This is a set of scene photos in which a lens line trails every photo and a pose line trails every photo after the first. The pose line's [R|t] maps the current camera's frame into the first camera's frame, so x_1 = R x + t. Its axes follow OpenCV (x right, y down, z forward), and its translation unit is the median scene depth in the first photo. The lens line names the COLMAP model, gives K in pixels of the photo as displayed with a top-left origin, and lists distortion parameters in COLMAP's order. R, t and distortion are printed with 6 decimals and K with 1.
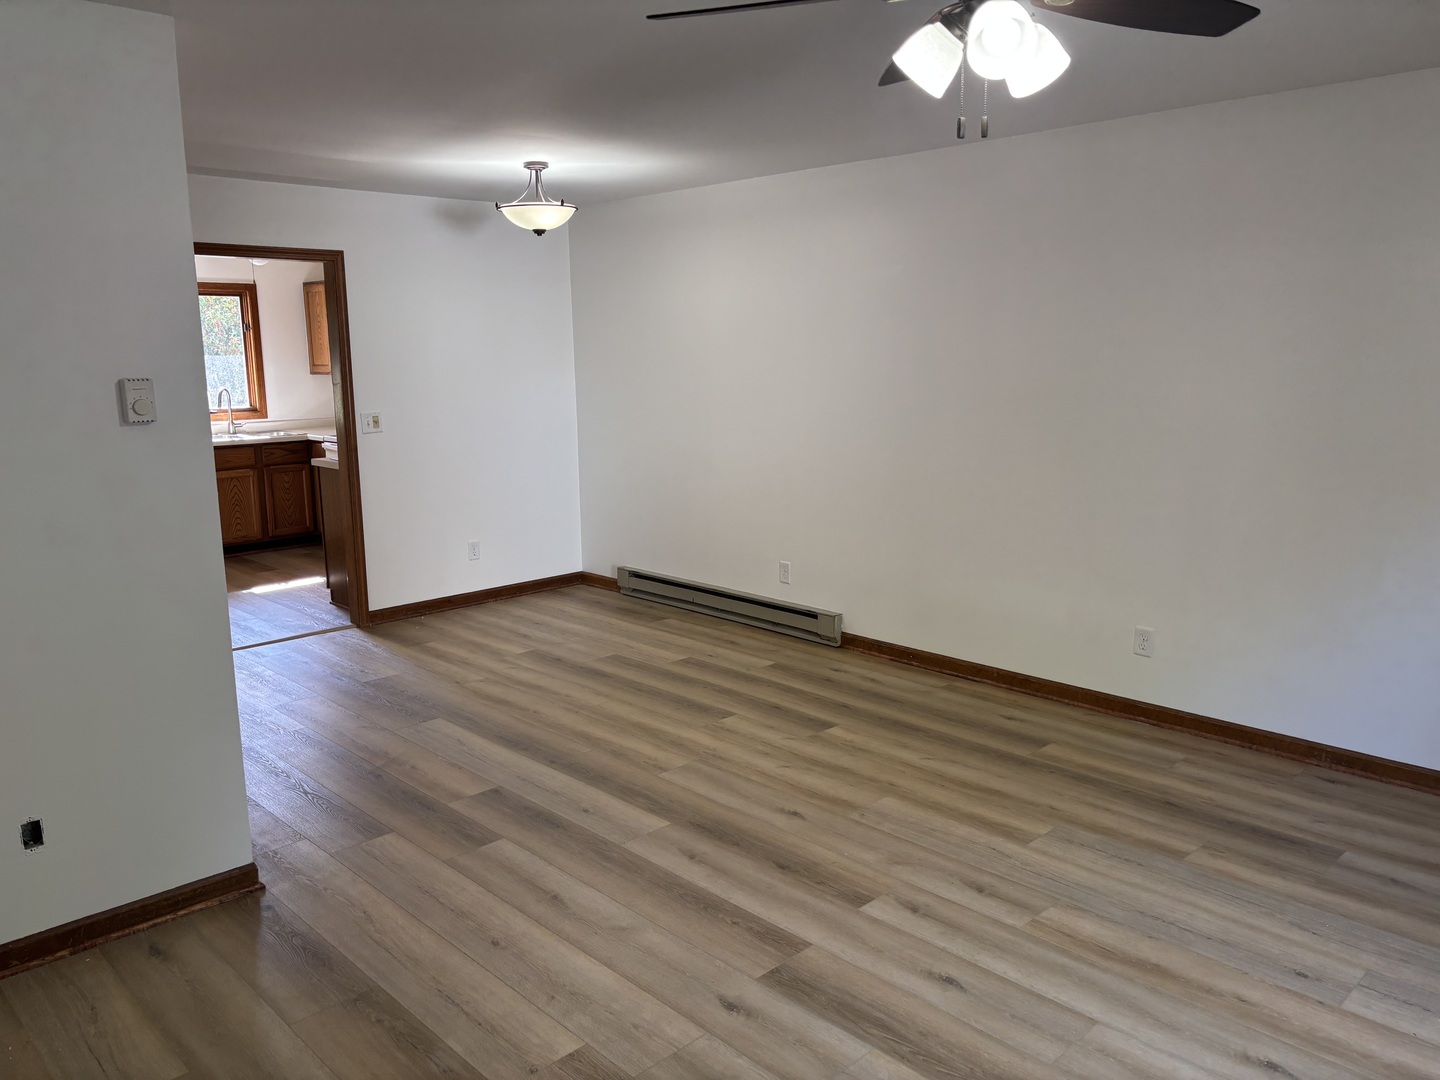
lens RADIAL K [[1092.8, 0, 723.9], [0, 1092.8, 543.6], [0, 0, 1]] dist [0.053414, -0.060926]
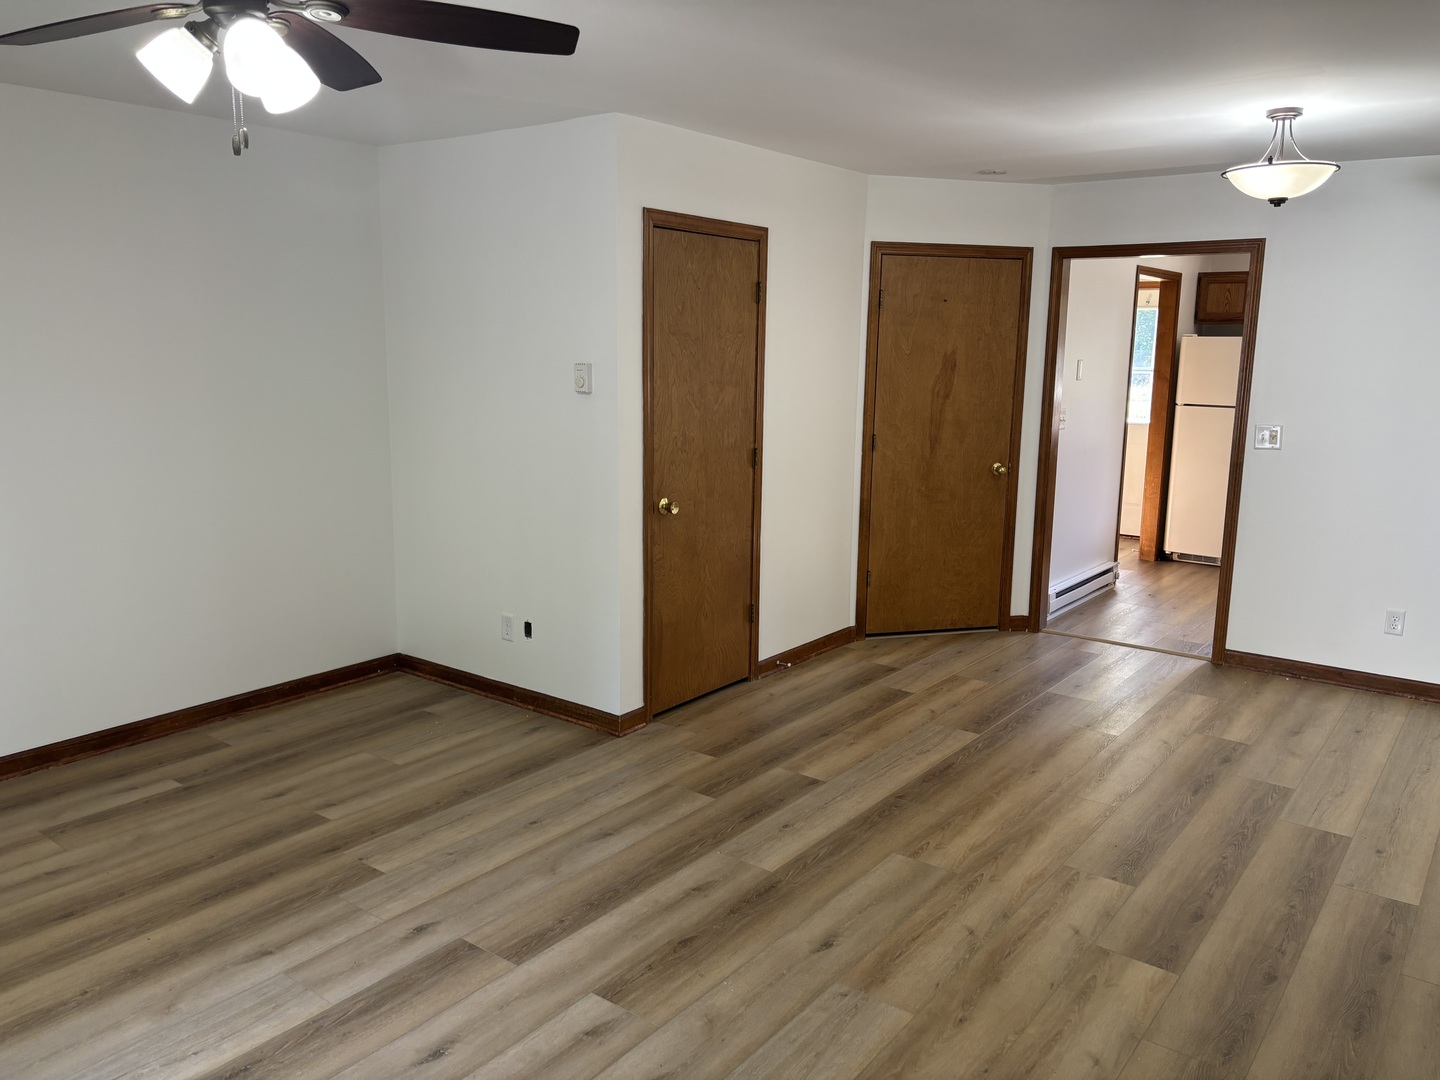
lens RADIAL K [[1092.8, 0, 711.0], [0, 1092.8, 531.0], [0, 0, 1]] dist [0.053414, -0.060926]
pose [[0.147033, 0.189652, -0.970780, 0.736684], [-0.191812, 0.968283, 0.160112, -0.148352], [0.970355, 0.162666, 0.178747, 0.698464]]
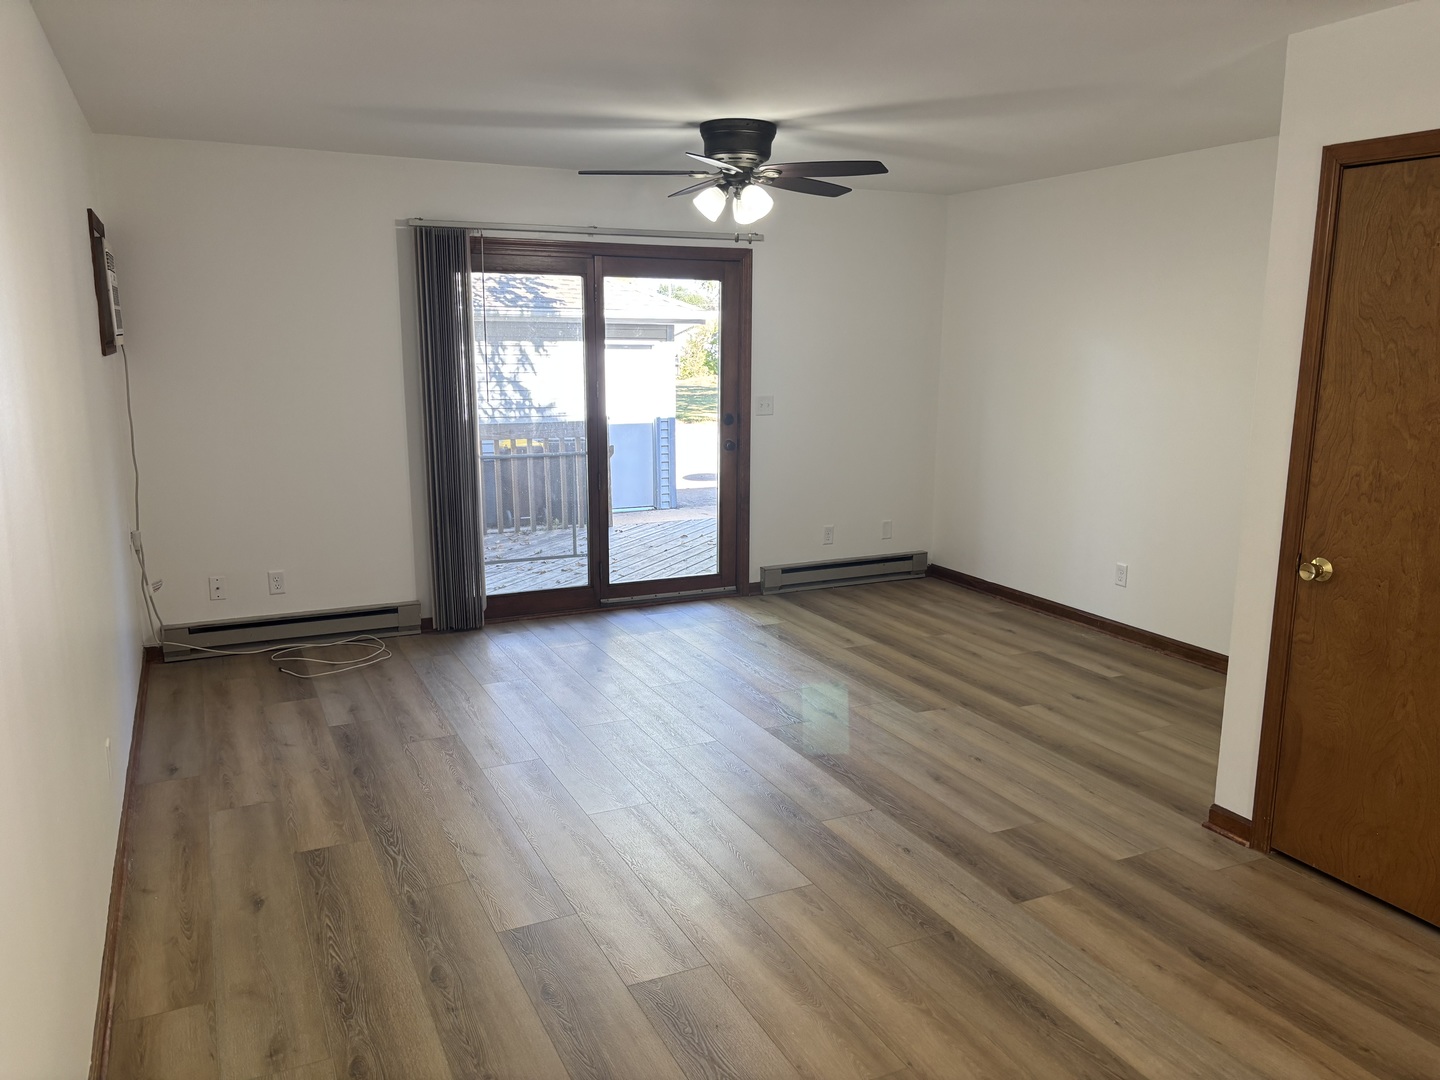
lens RADIAL K [[1092.8, 0, 727.8], [0, 1092.8, 546.9], [0, 0, 1]] dist [0.053414, -0.060926]
pose [[-0.951244, -0.049786, 0.304393, -0.242044], [0.064335, 0.933152, 0.353677, -0.310819], [-0.301654, 0.356016, -0.884453, 1.706656]]
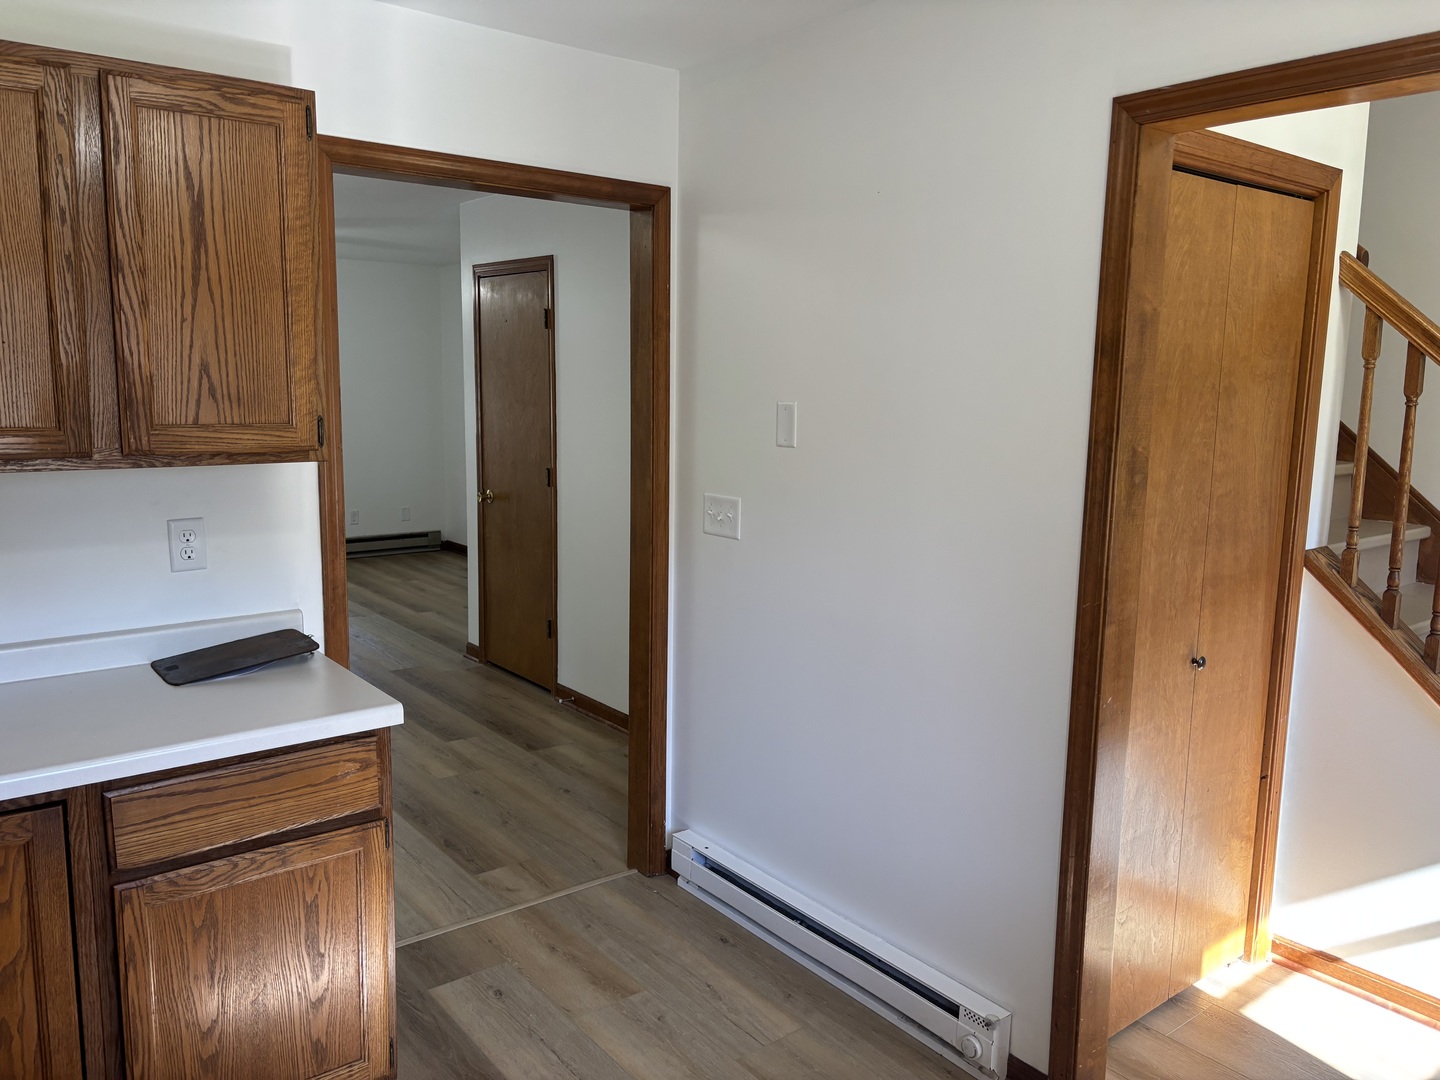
lens RADIAL K [[1092.8, 0, 728.2], [0, 1092.8, 533.4], [0, 0, 1]] dist [0.053414, -0.060926]
pose [[-0.995176, -0.017695, 0.096496, -0.873560], [0.013863, 0.948365, 0.316878, -0.391276], [-0.097121, 0.316687, -0.943545, 2.226929]]
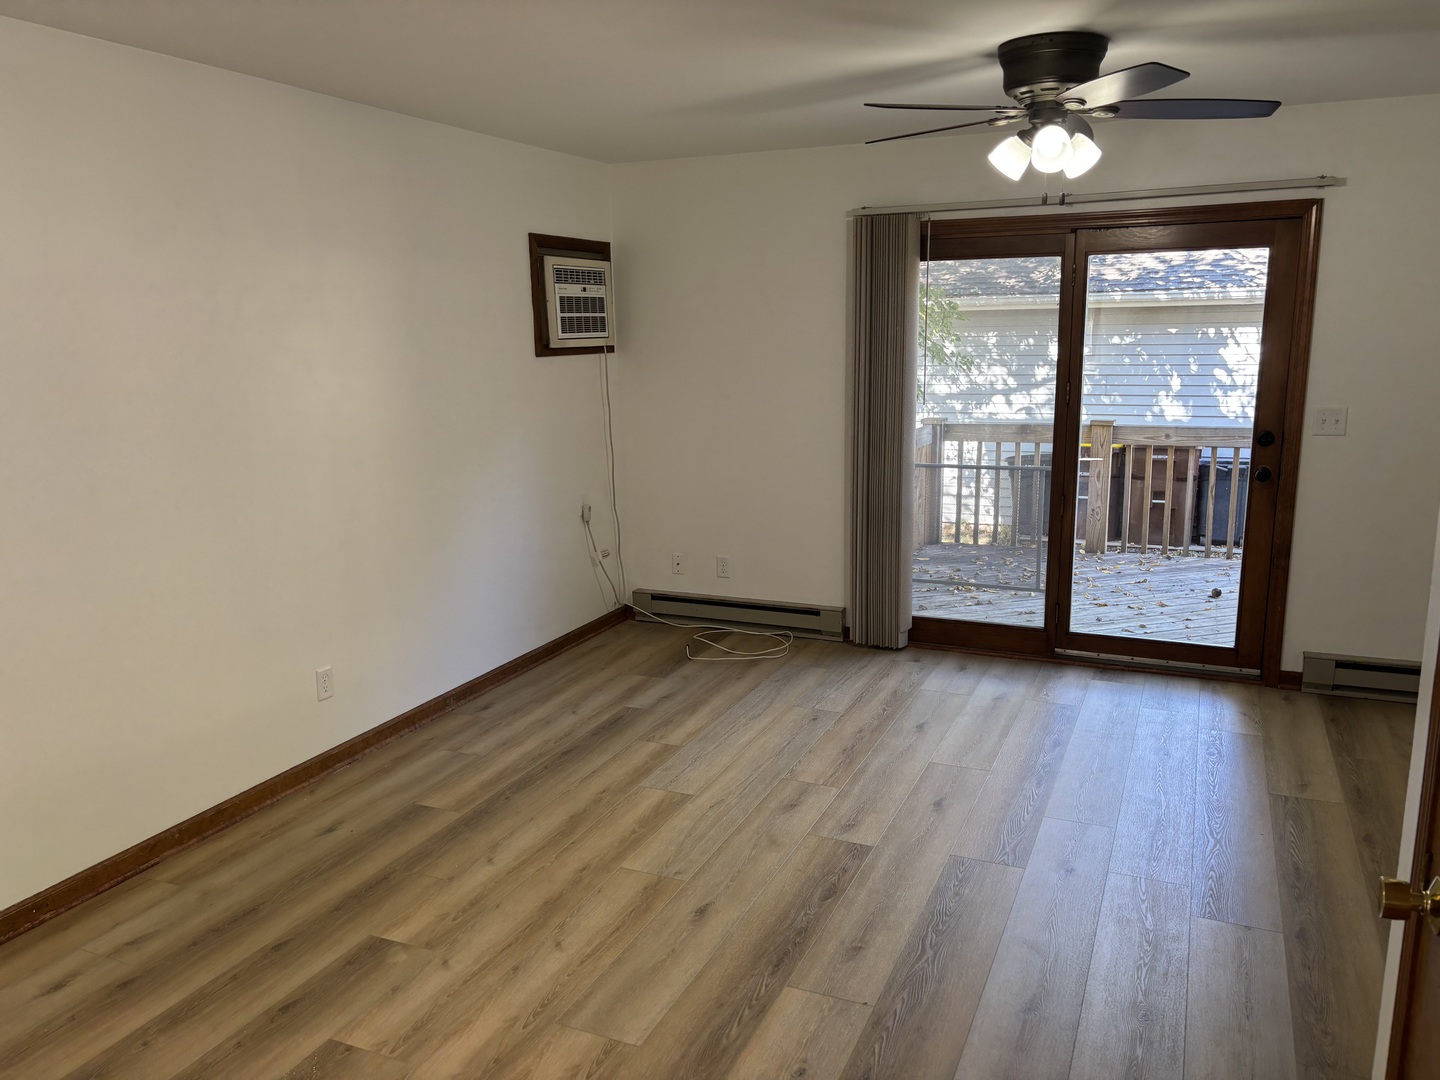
lens RADIAL K [[1092.8, 0, 714.9], [0, 1092.8, 547.6], [0, 0, 1]] dist [0.053414, -0.060926]
pose [[-0.375821, -0.167680, 0.911396, -0.620055], [0.188986, 0.948956, 0.252520, -0.210534], [-0.907217, 0.267143, -0.324948, 1.137978]]
